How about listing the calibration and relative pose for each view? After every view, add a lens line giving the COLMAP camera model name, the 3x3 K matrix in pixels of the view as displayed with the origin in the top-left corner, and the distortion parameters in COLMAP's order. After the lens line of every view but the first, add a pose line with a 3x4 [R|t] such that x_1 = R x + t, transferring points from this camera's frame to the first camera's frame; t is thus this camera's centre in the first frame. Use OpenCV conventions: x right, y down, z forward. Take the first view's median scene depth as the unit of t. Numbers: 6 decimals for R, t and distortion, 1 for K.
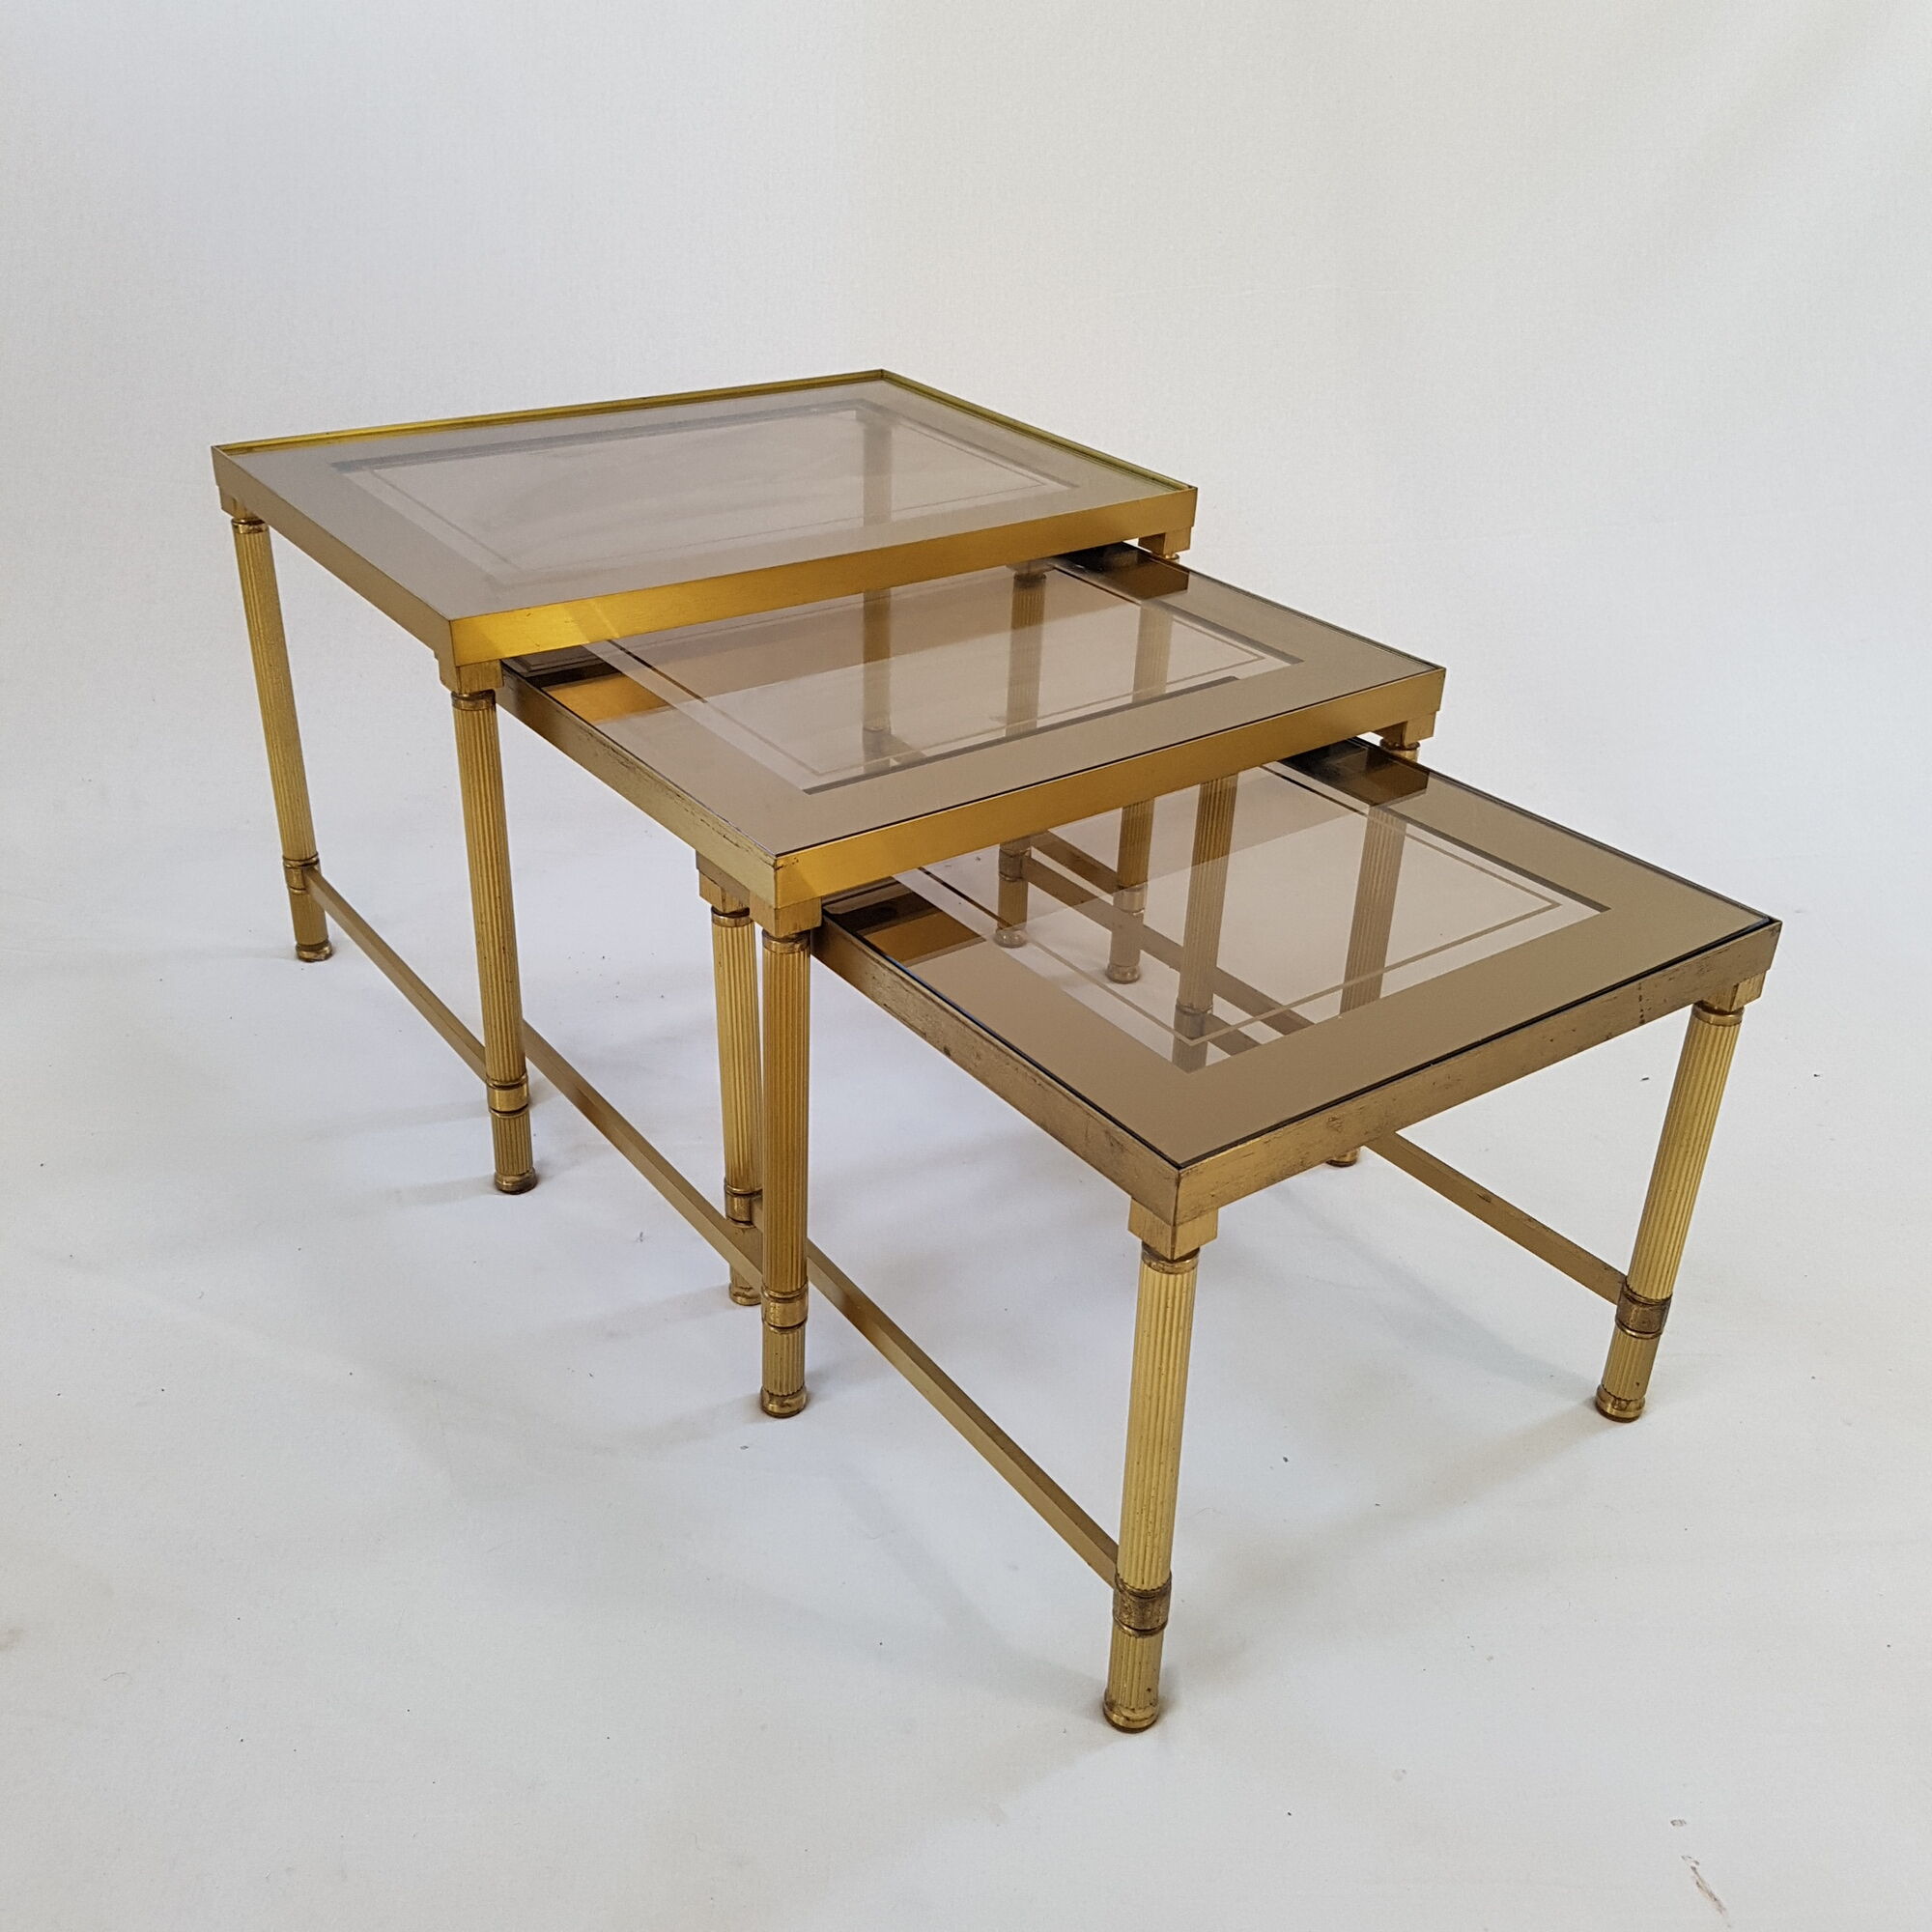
lens RADIAL K [[1964.3, 0, 966.0], [0, 1964.3, 966.0], [0, 0, 1]] dist [0.369746, -0.766459]
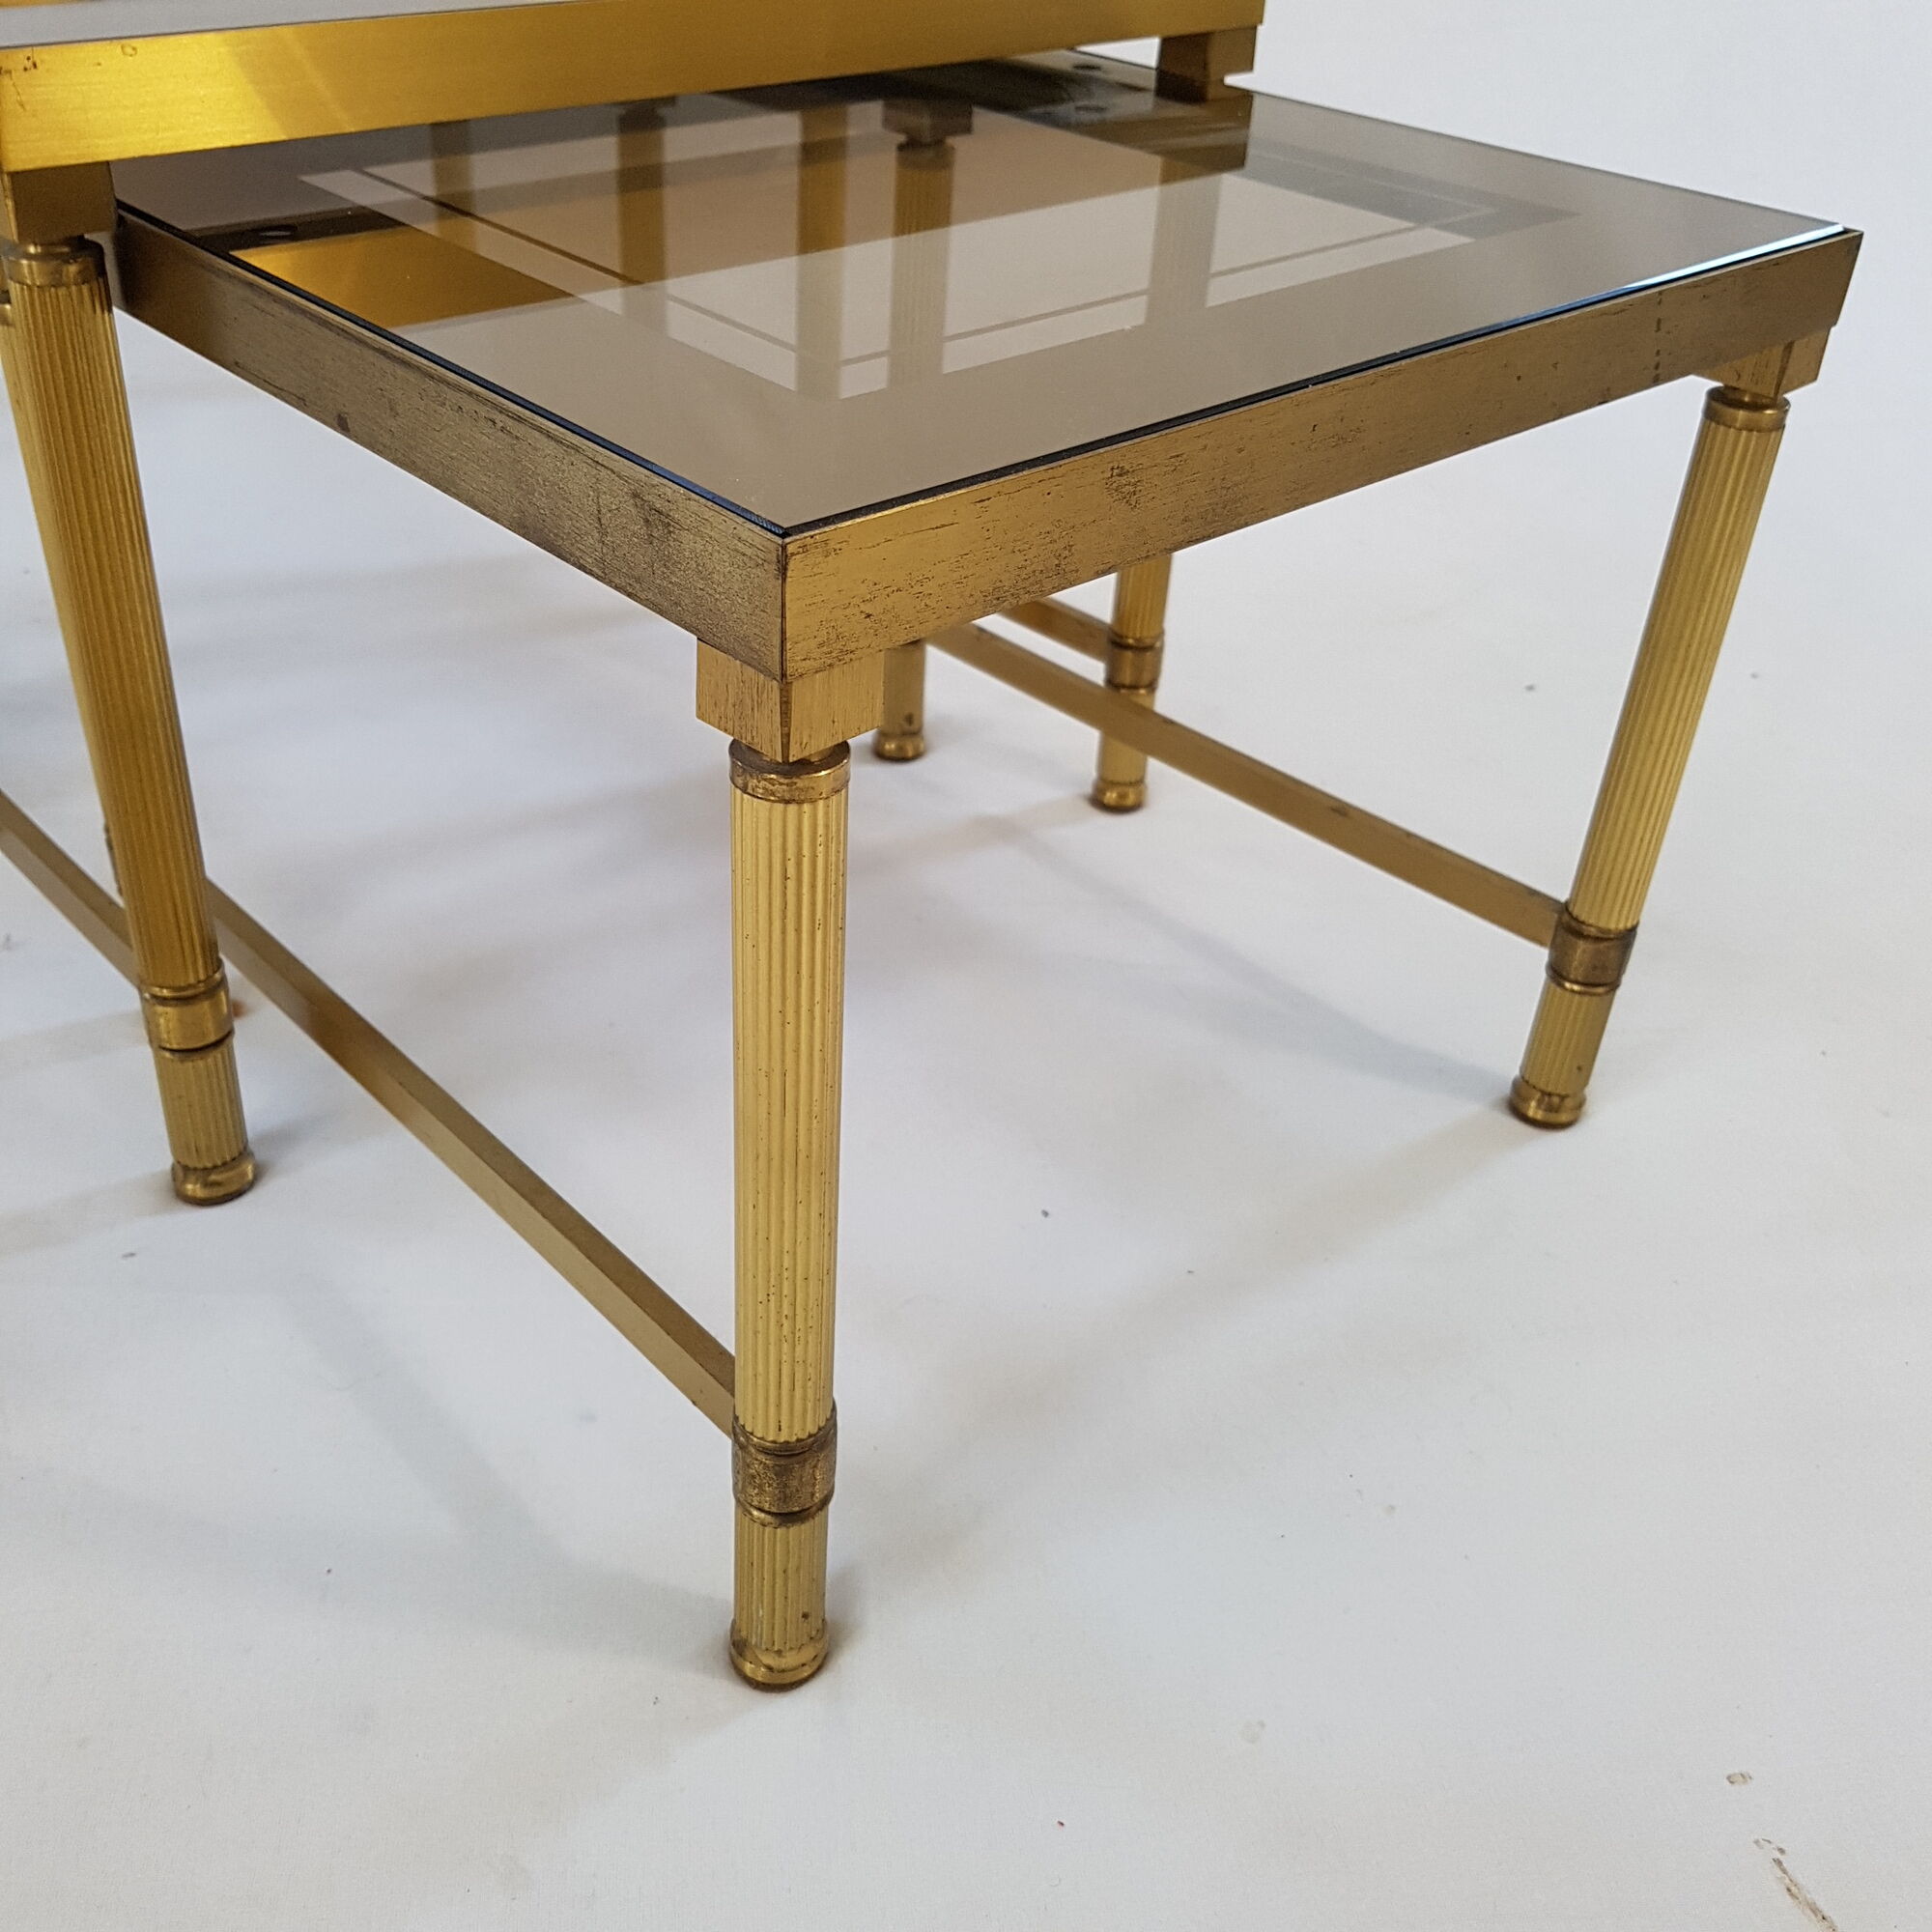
lens RADIAL K [[1985.0, 0, 930.9], [0, 1985.0, 943.5], [0, 0, 1]] dist [0.301270, -0.614166]
pose [[0.994648, -0.041954, 0.094417, 0.066192], [0.035526, 0.997001, 0.068758, 0.114842], [-0.097018, -0.065036, 0.993155, 0.384762]]
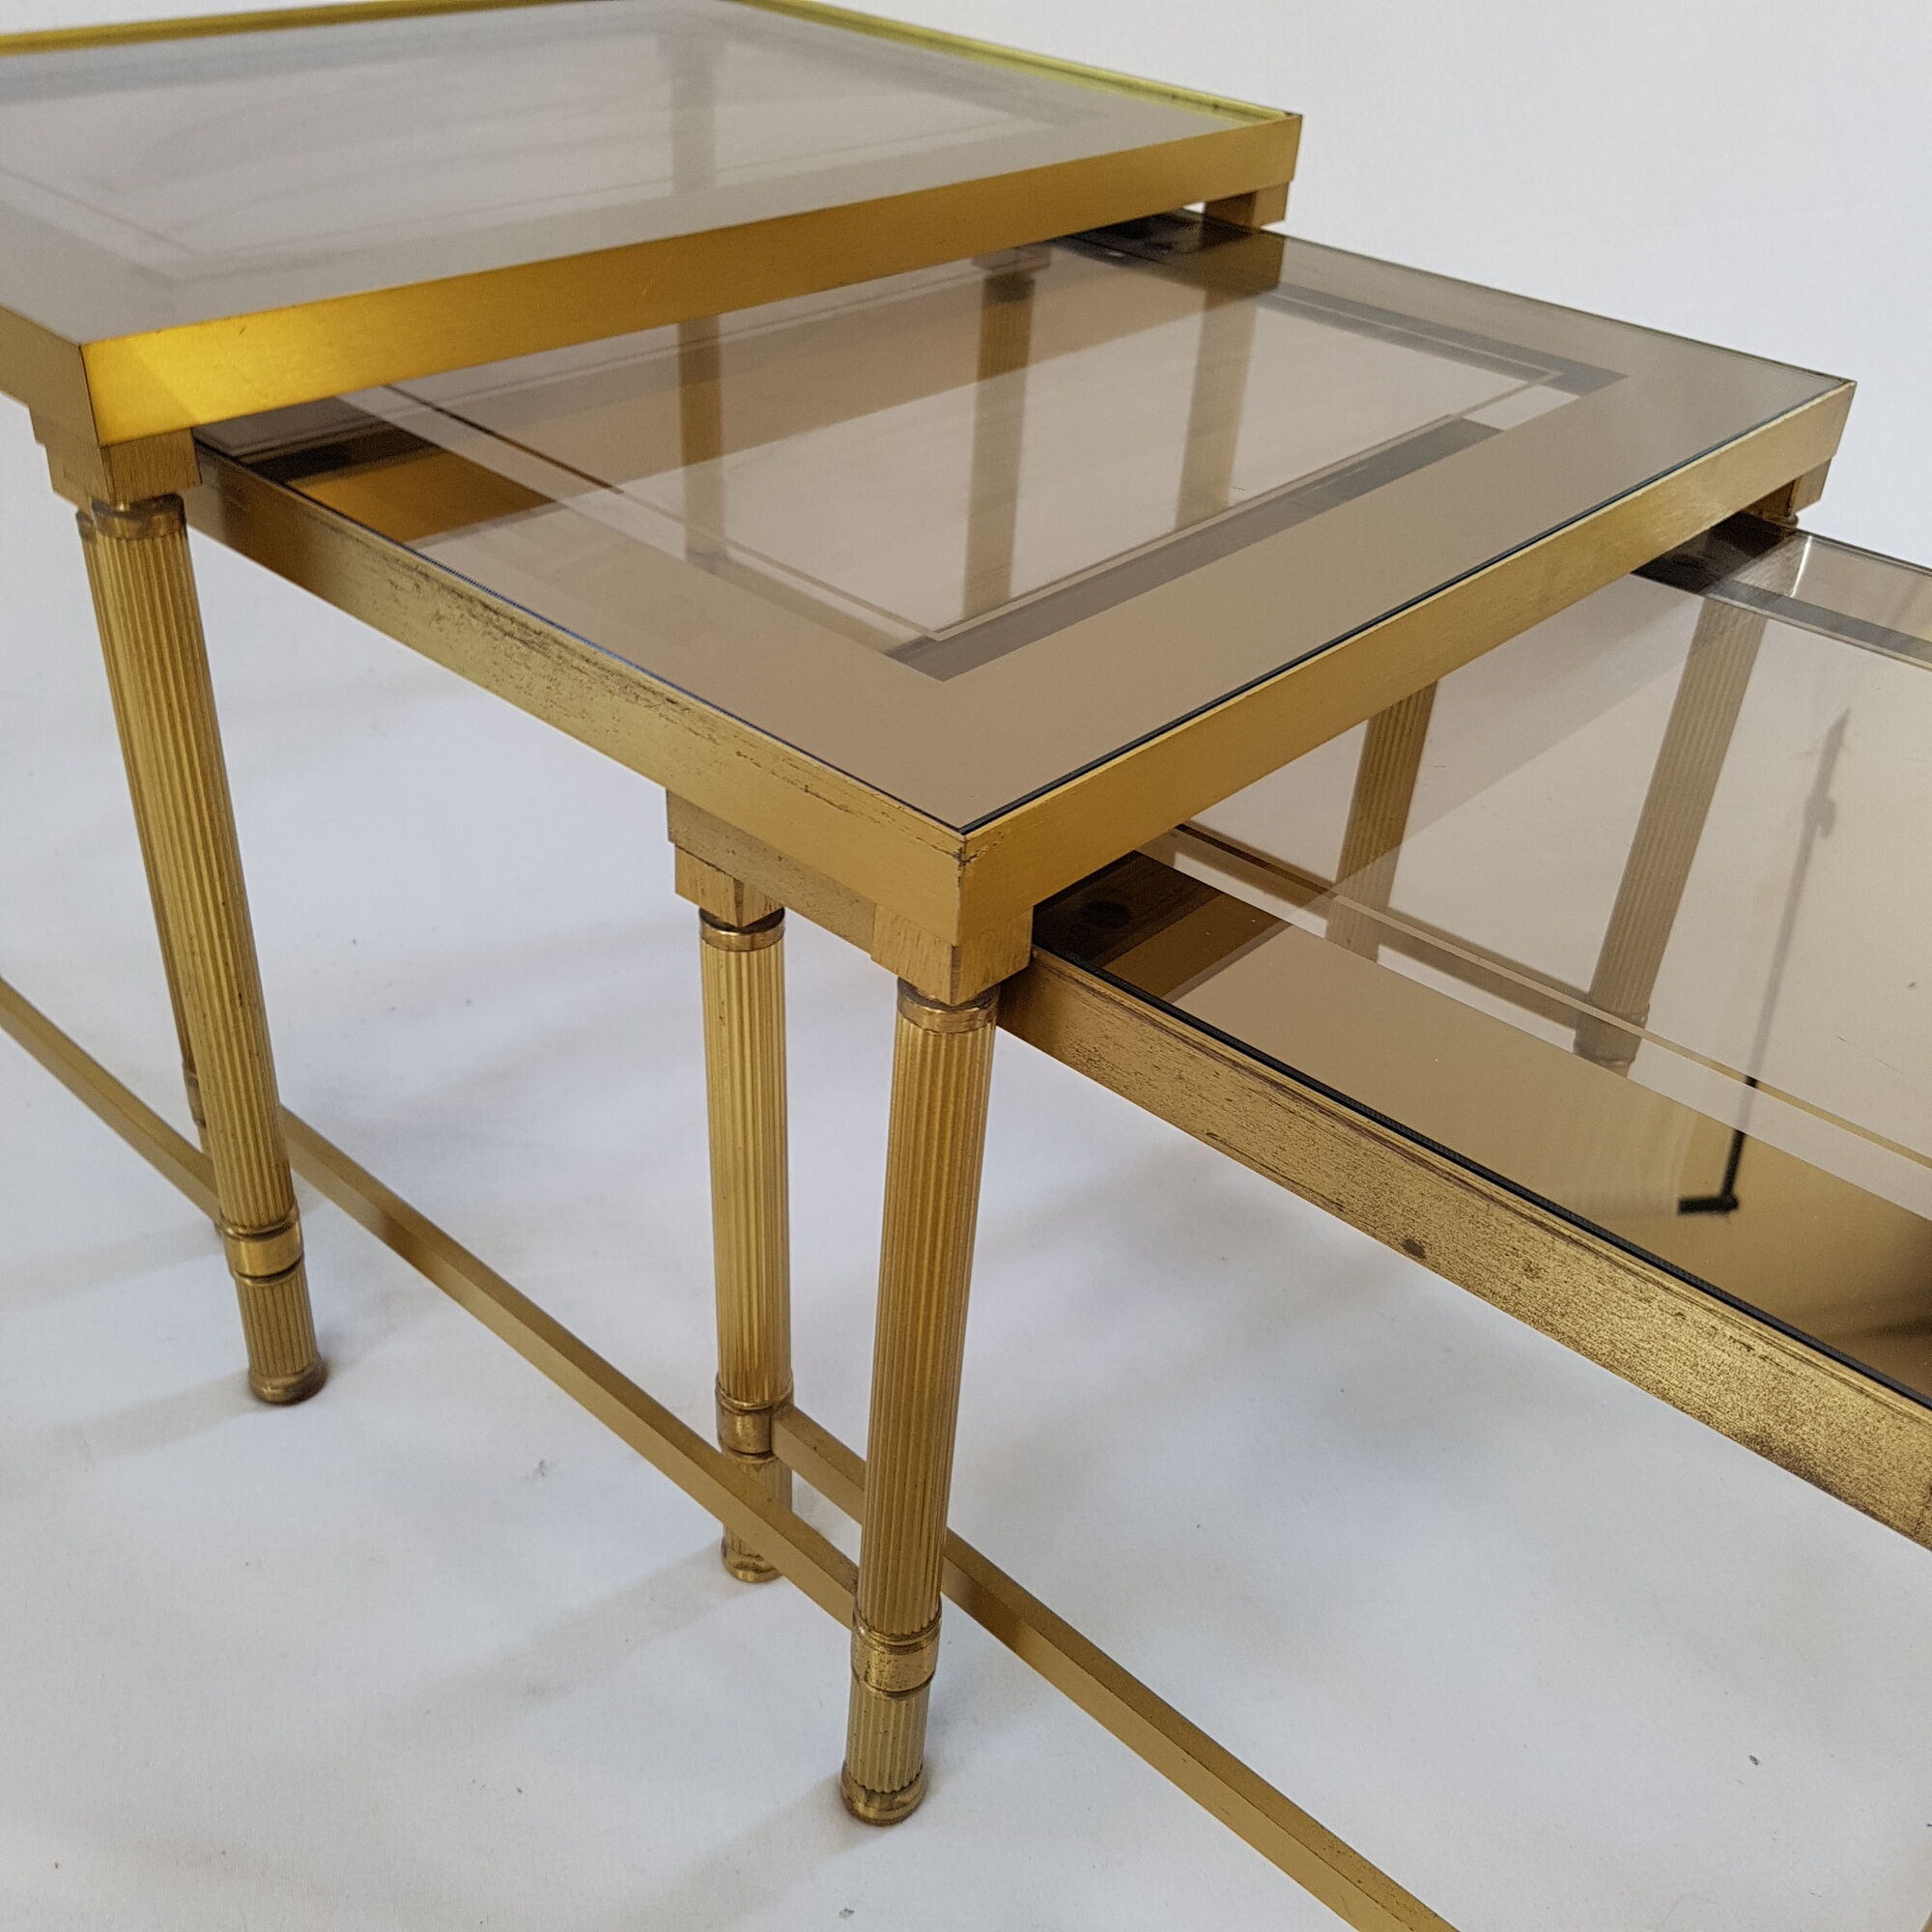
lens RADIAL K [[1989.1, 0, 960.7], [0, 1989.1, 979.7], [0, 0, 1]] dist [0.308721, -0.637914]
pose [[0.980187, -0.091950, 0.175437, -0.148906], [0.075145, 0.992131, 0.100151, -0.056520], [-0.183265, -0.084983, 0.979383, 0.467179]]
